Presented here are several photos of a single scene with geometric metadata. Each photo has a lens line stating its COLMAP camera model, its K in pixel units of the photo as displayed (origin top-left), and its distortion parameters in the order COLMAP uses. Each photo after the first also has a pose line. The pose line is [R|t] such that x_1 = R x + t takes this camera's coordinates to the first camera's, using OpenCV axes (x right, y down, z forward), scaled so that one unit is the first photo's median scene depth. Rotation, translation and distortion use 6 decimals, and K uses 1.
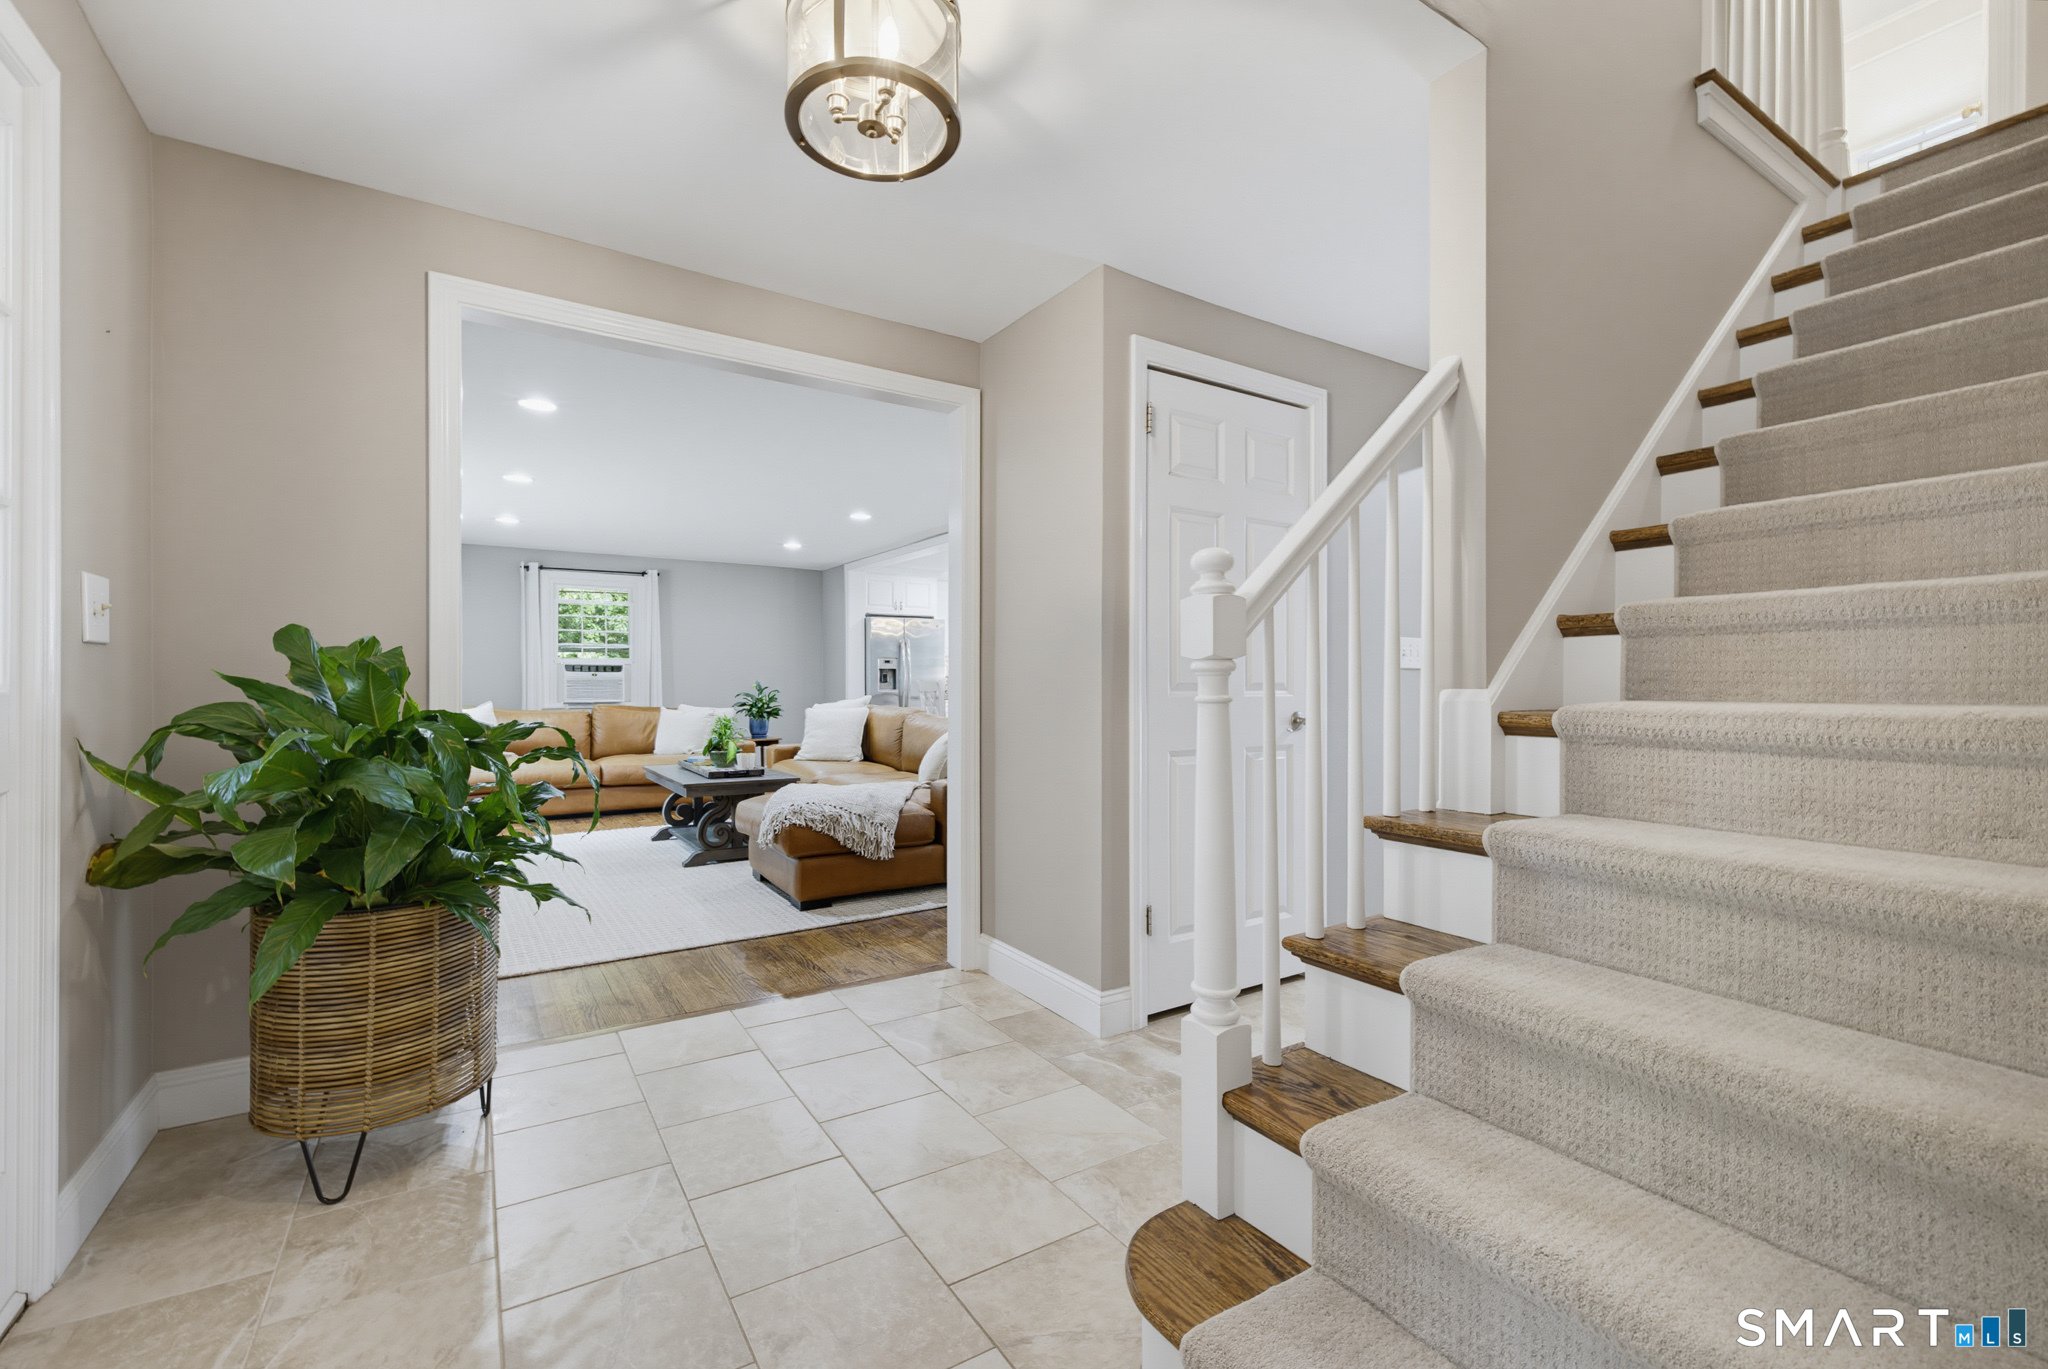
lens RADIAL K [[846.4, 0, 1021.0], [0, 846.4, 681.3], [0, 0, 1]] dist [0.007156, -0.002221]
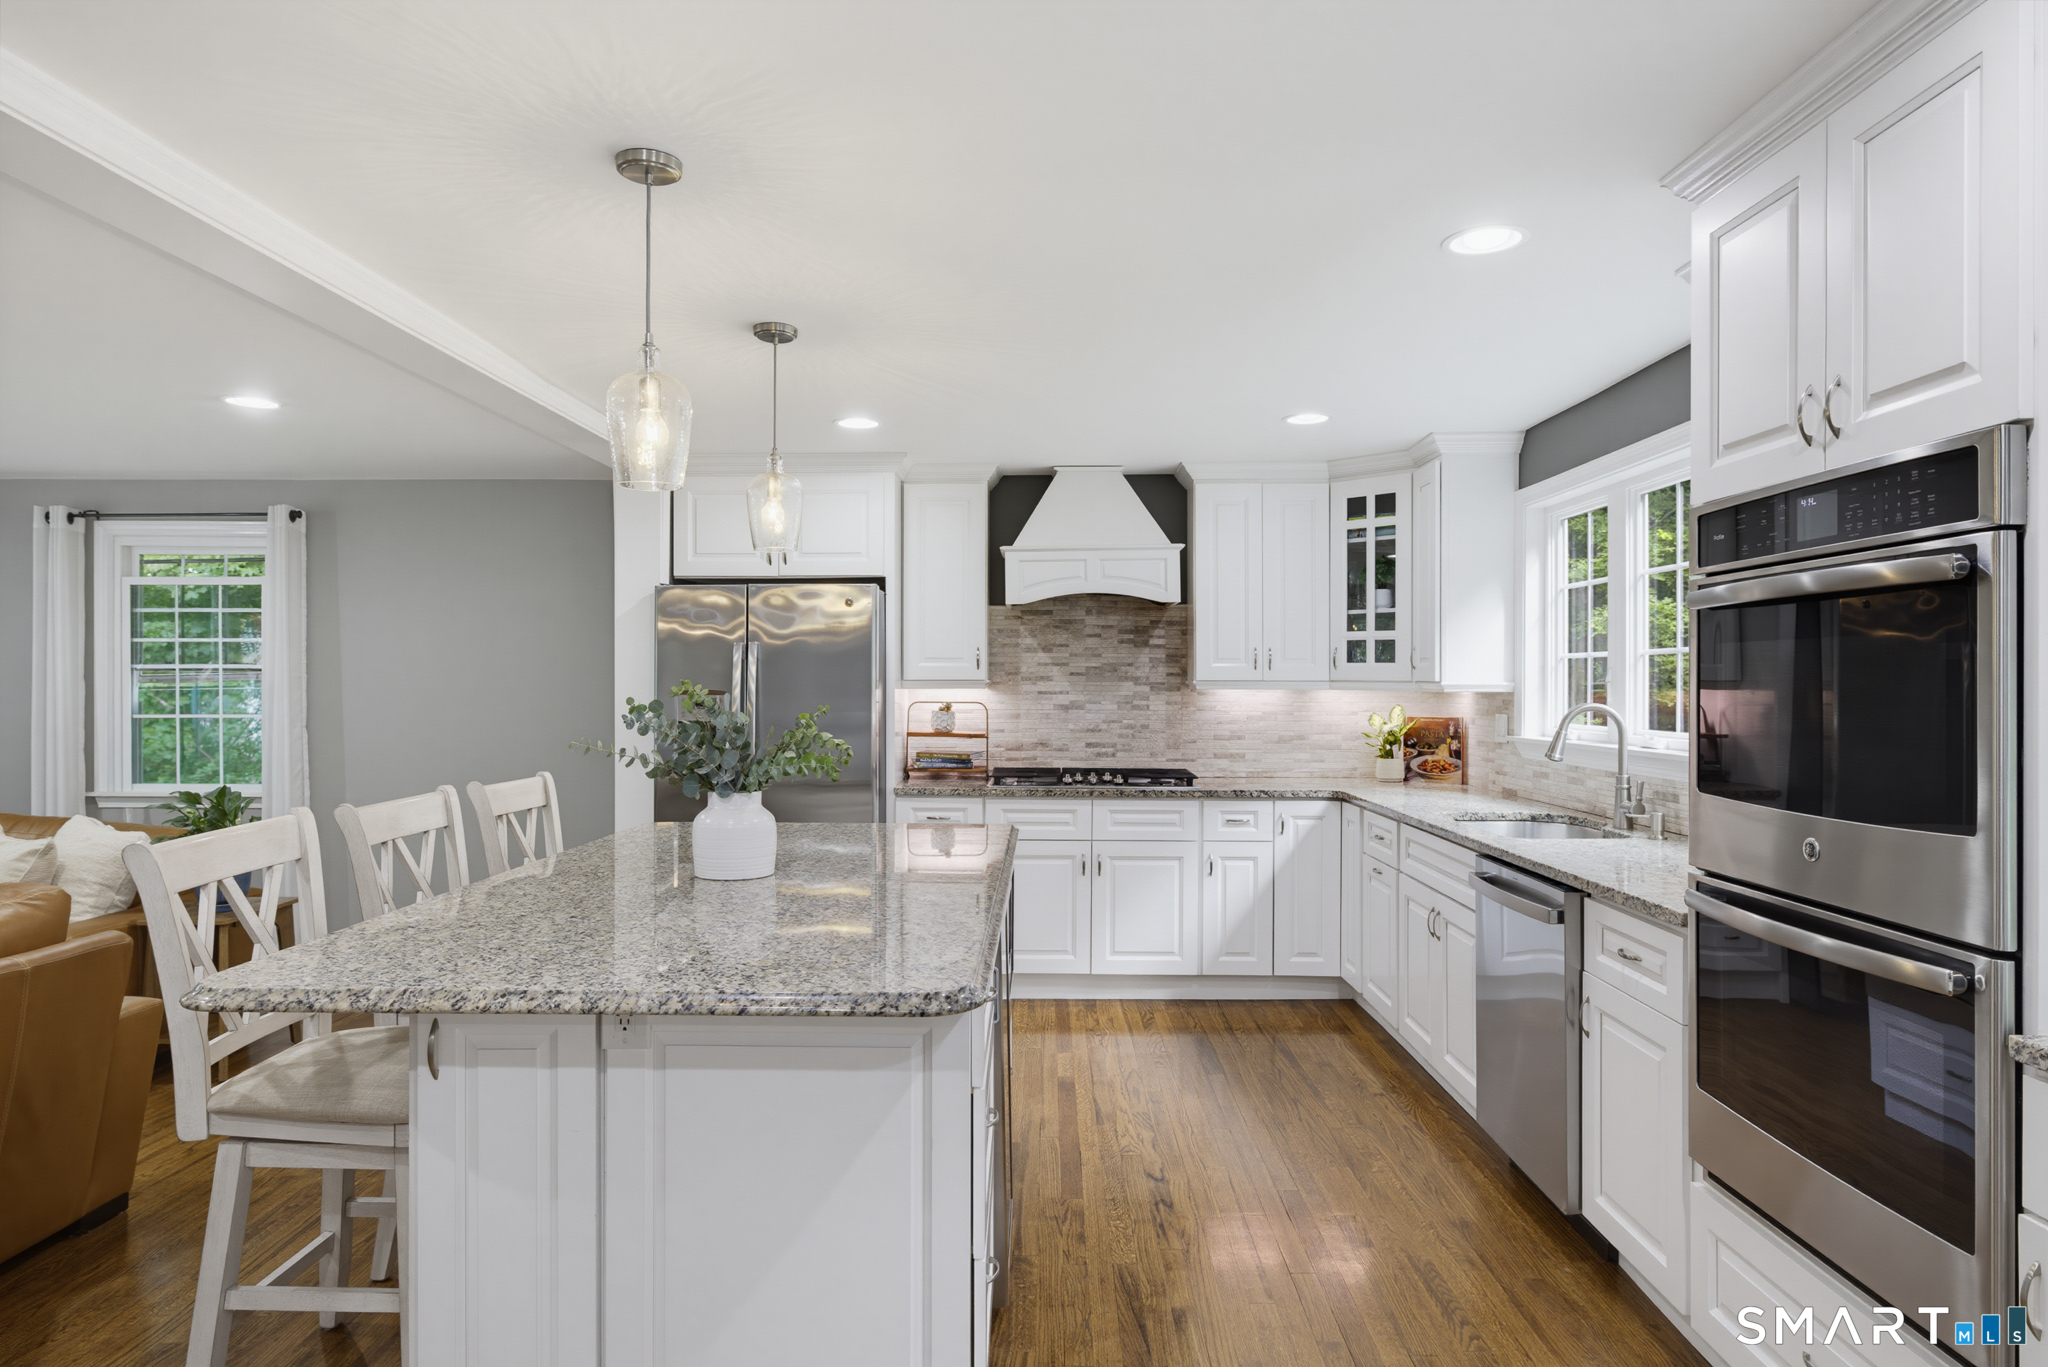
lens RADIAL K [[1198.2, 0, 1038.3], [0, 1198.2, 679.2], [0, 0, 1]] dist [-0.006071, 0.004292]
pose [[0.831144, 0.000041, -0.556057, 1.225054], [-0.003725, 0.999978, -0.005495, -0.147754], [0.556045, 0.006639, 0.831126, 3.022184]]
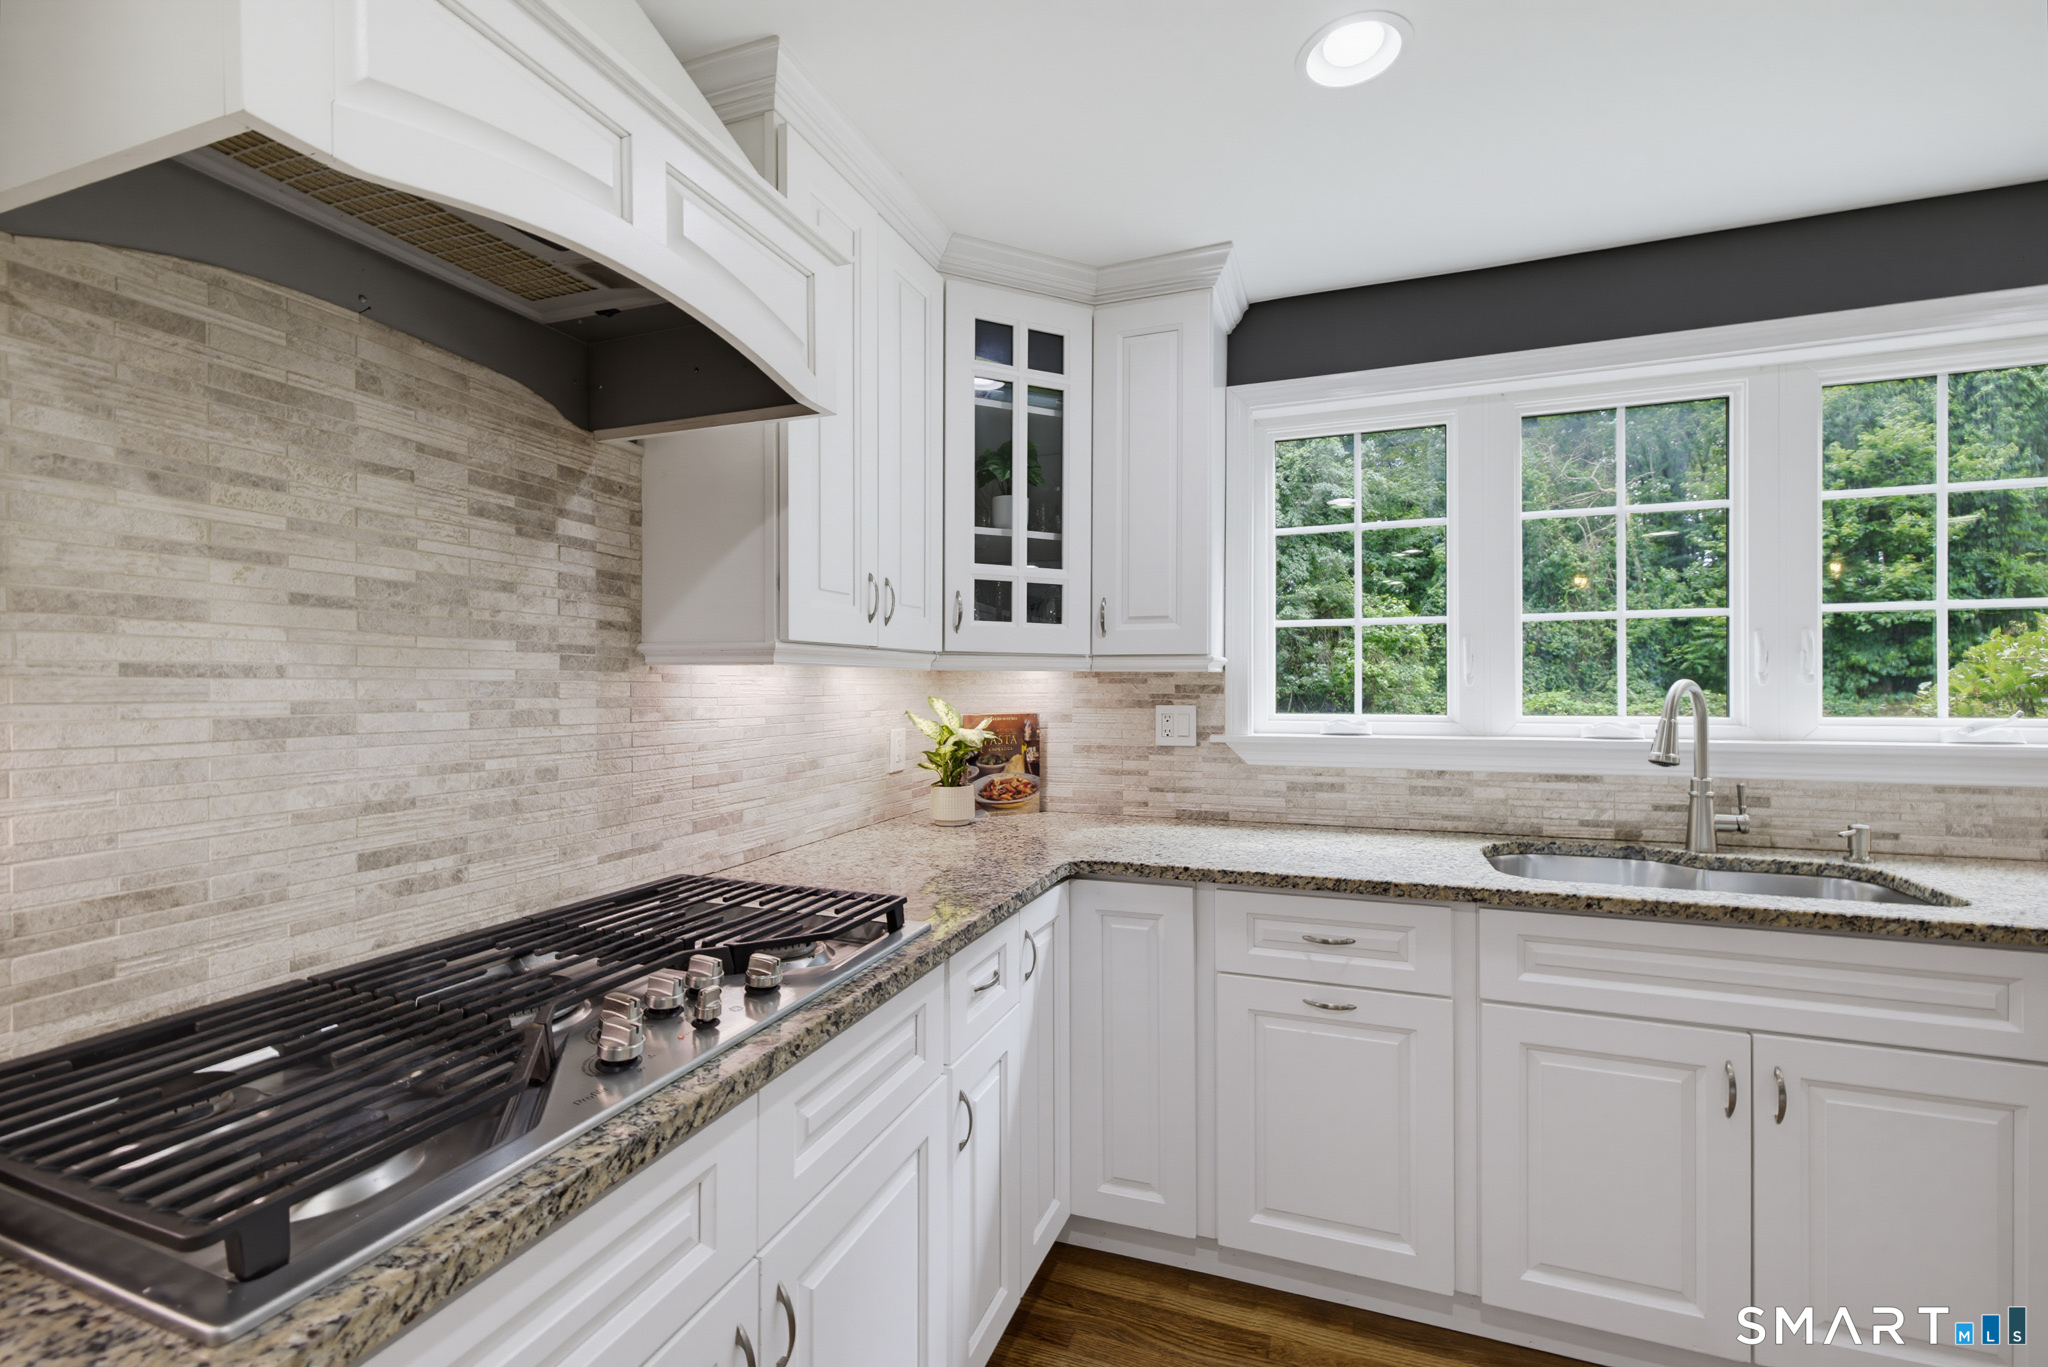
lens RADIAL K [[846.4, 0, 1029.9], [0, 846.4, 685.7], [0, 0, 1]] dist [0.007156, -0.002221]
pose [[0.804984, -0.002759, 0.593291, -0.292758], [0.004471, 0.999989, -0.001416, -0.119449], [-0.593280, 0.003792, 0.804987, 4.808216]]
